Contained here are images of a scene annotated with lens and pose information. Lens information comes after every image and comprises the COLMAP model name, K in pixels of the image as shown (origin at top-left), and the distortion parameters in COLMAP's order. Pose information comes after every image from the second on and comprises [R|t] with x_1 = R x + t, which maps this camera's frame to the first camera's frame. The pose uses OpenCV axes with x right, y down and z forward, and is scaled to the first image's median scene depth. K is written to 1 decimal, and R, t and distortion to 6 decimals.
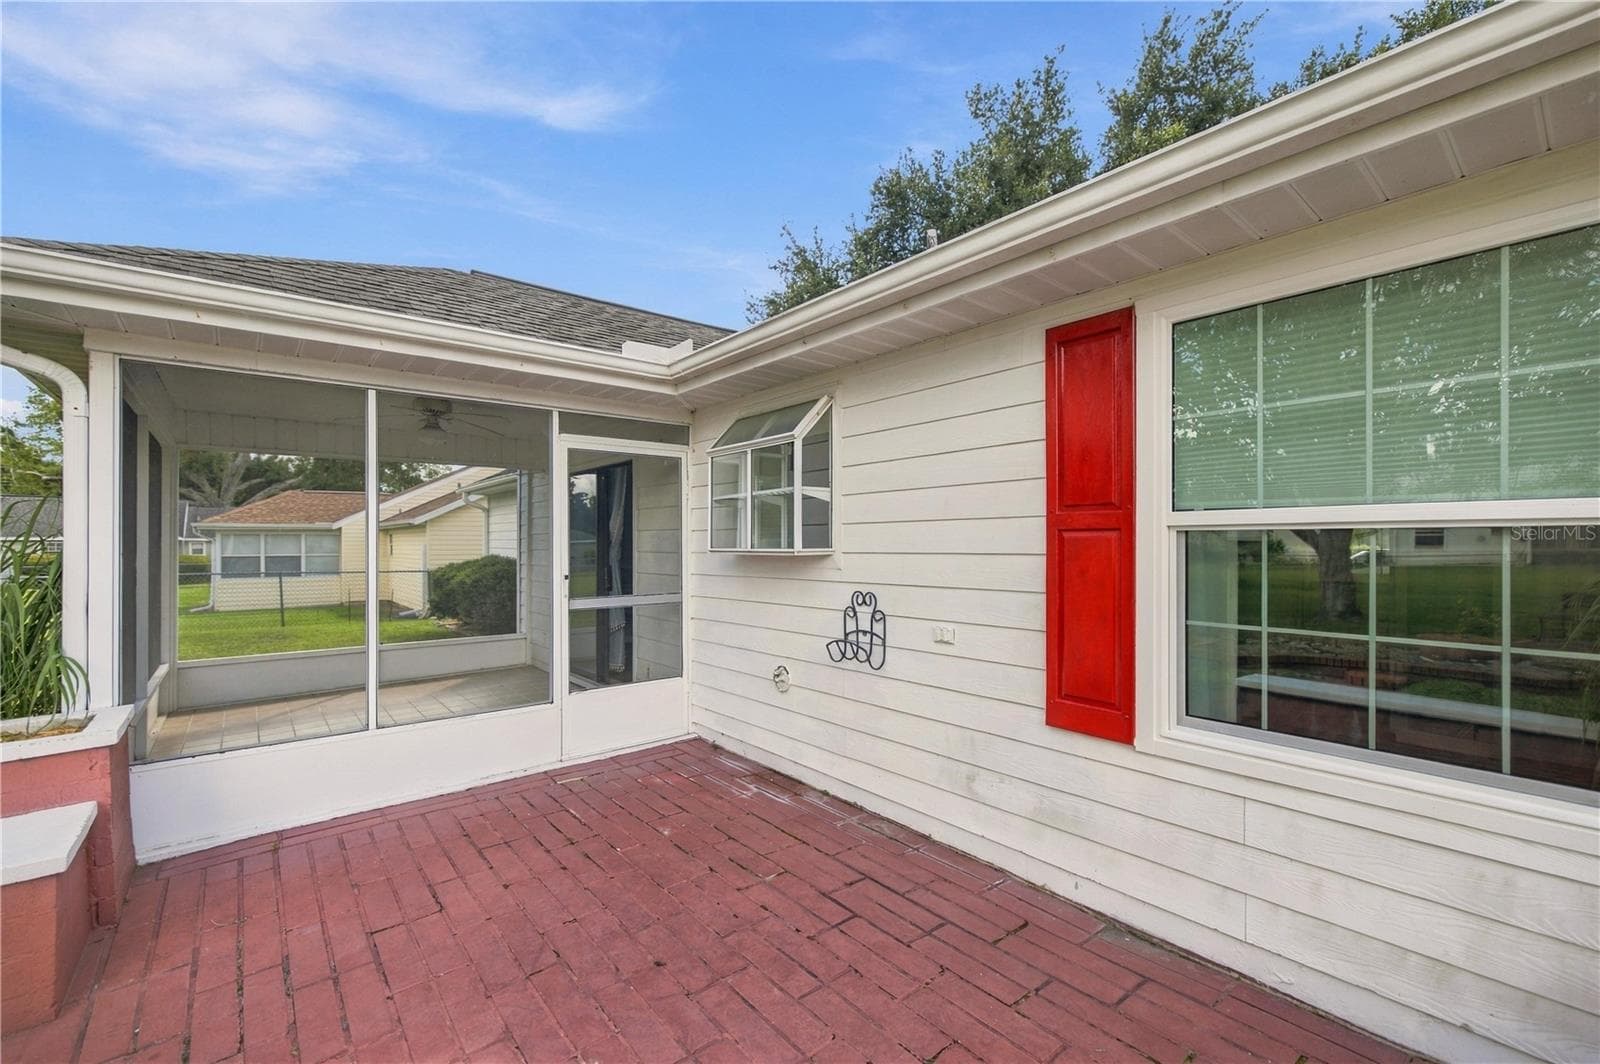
lens RADIAL K [[705.2, 0, 801.8], [0, 705.2, 551.0], [0, 0, 1]] dist [0.000210, -0.000003]
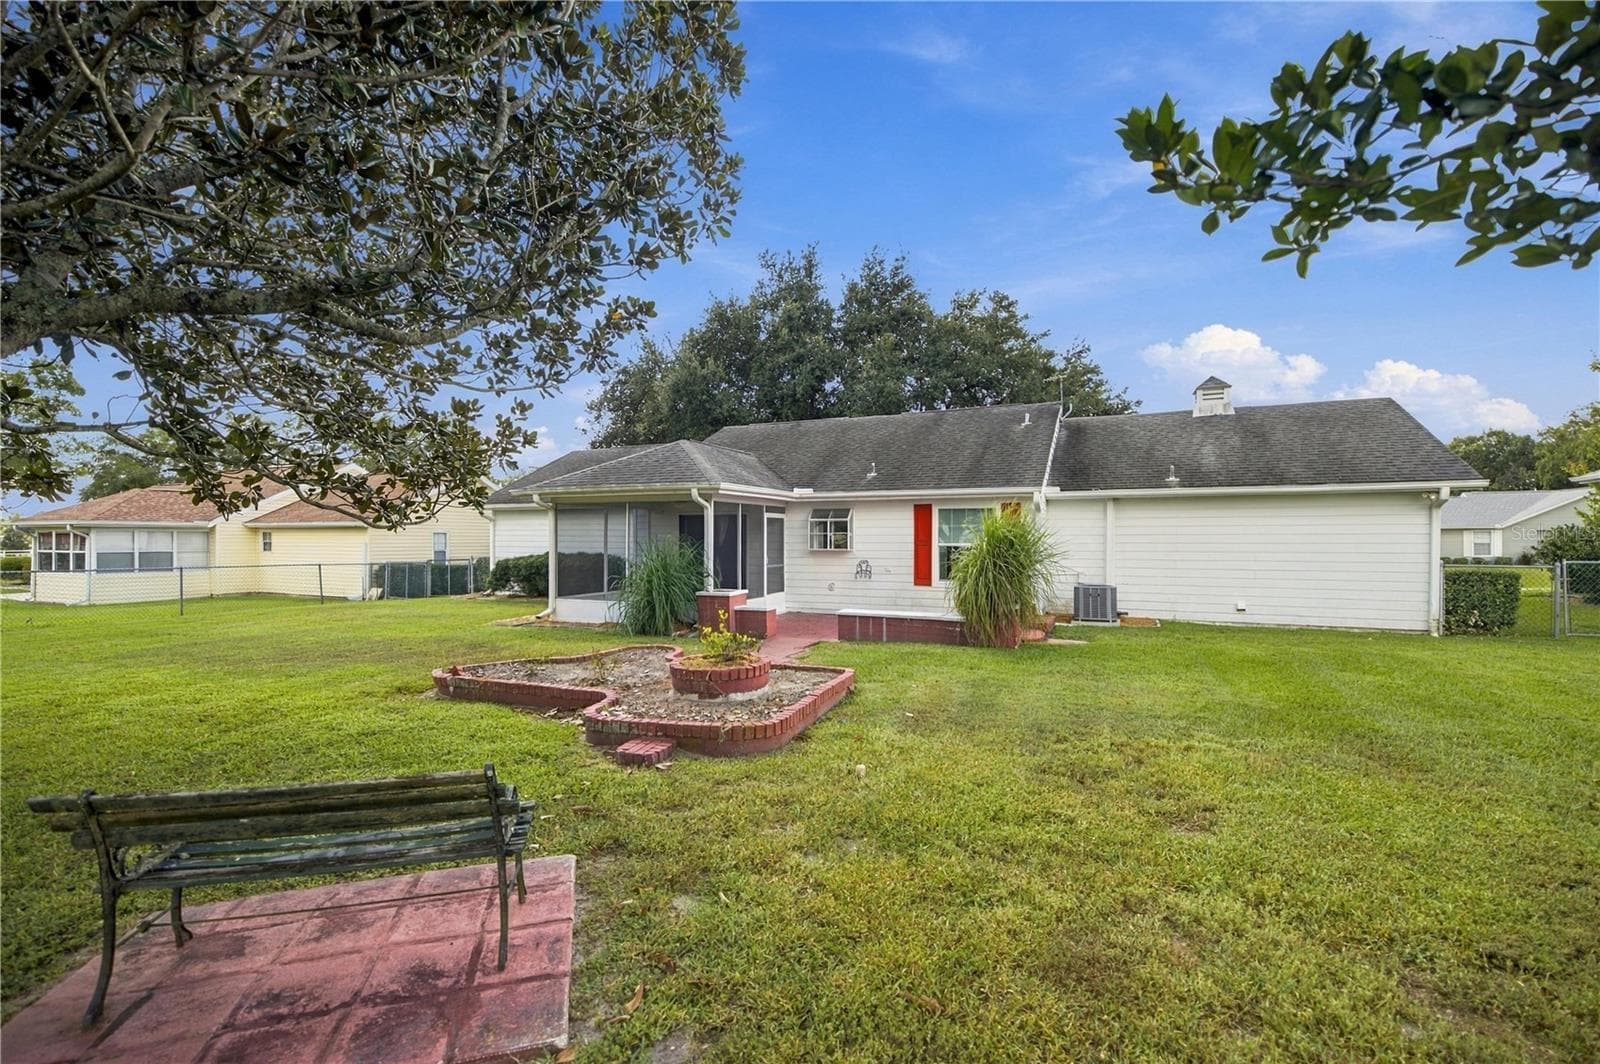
lens RADIAL K [[796.1, 0, 800.0], [0, 796.1, 532.0], [0, 0, 1]] dist [0.000448, 0.000053]
pose [[0.892975, 0.014100, 0.449885, -1.648759], [-0.004225, 0.999728, -0.022945, 0.003605], [-0.450086, 0.018589, 0.892792, -2.077357]]
